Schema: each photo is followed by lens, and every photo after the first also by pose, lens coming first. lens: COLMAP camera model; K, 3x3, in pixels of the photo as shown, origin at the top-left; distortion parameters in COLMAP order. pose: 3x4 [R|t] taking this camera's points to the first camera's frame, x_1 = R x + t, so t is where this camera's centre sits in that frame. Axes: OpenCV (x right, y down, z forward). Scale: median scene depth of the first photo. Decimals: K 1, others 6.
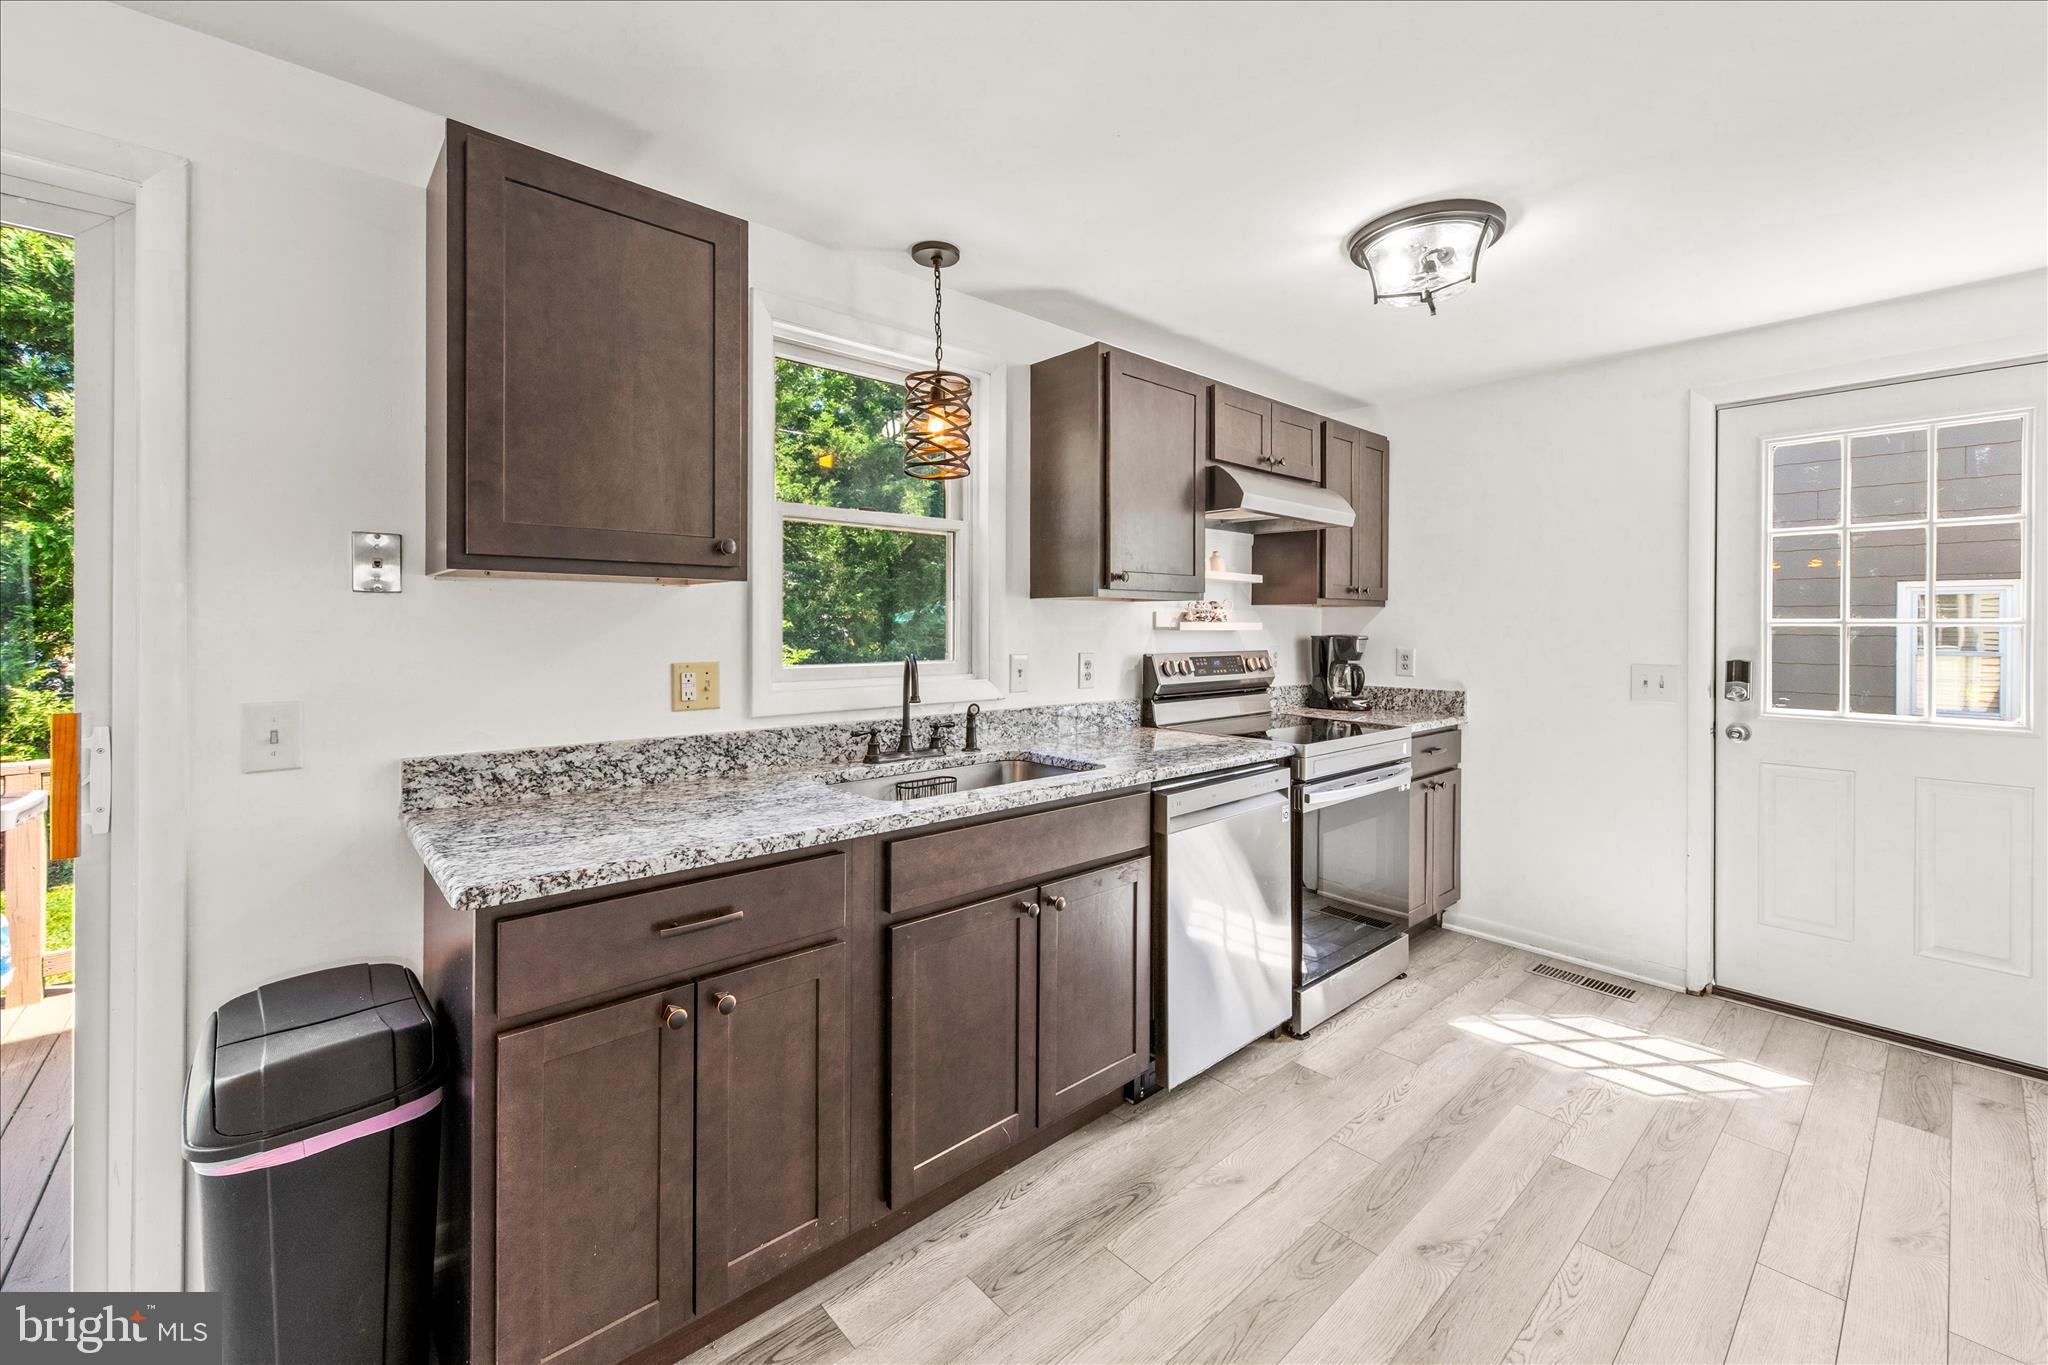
lens RADIAL K [[810.9, 0, 1016.3], [0, 810.9, 628.5], [0, 0, 1]] dist [0.001057, 0.000016]
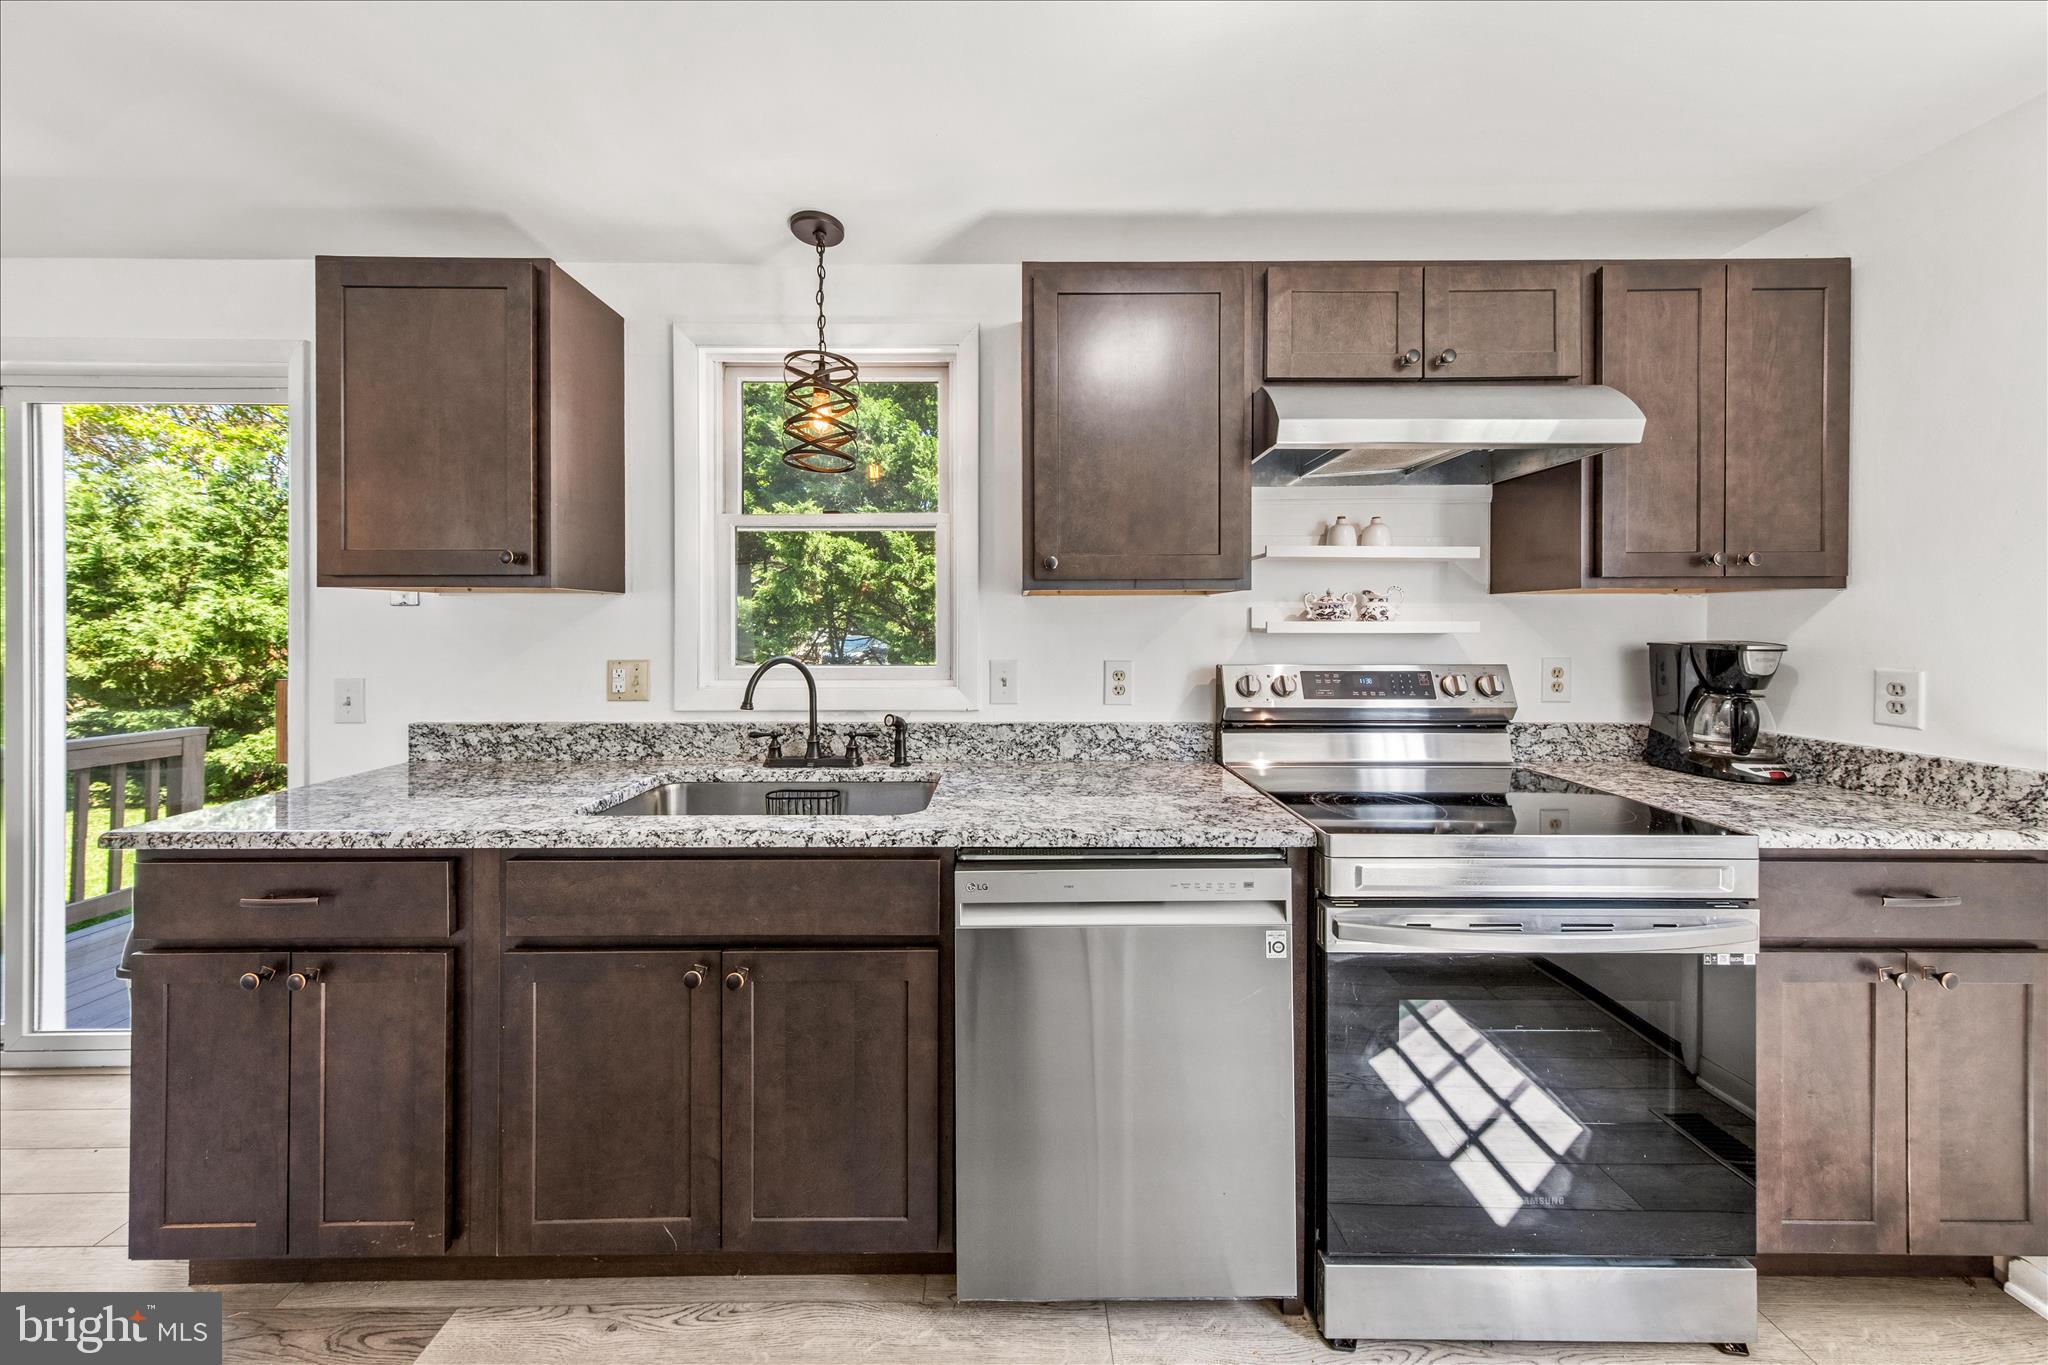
lens RADIAL K [[659.8, 0, 1025.2], [0, 659.8, 623.7], [0, 0, 1]] dist [0.006096, -0.000130]
pose [[0.756755, -0.003366, -0.653690, 0.512904], [0.000855, 0.999991, -0.004160, -0.004002], [0.653698, 0.002589, 0.756751, 0.517484]]
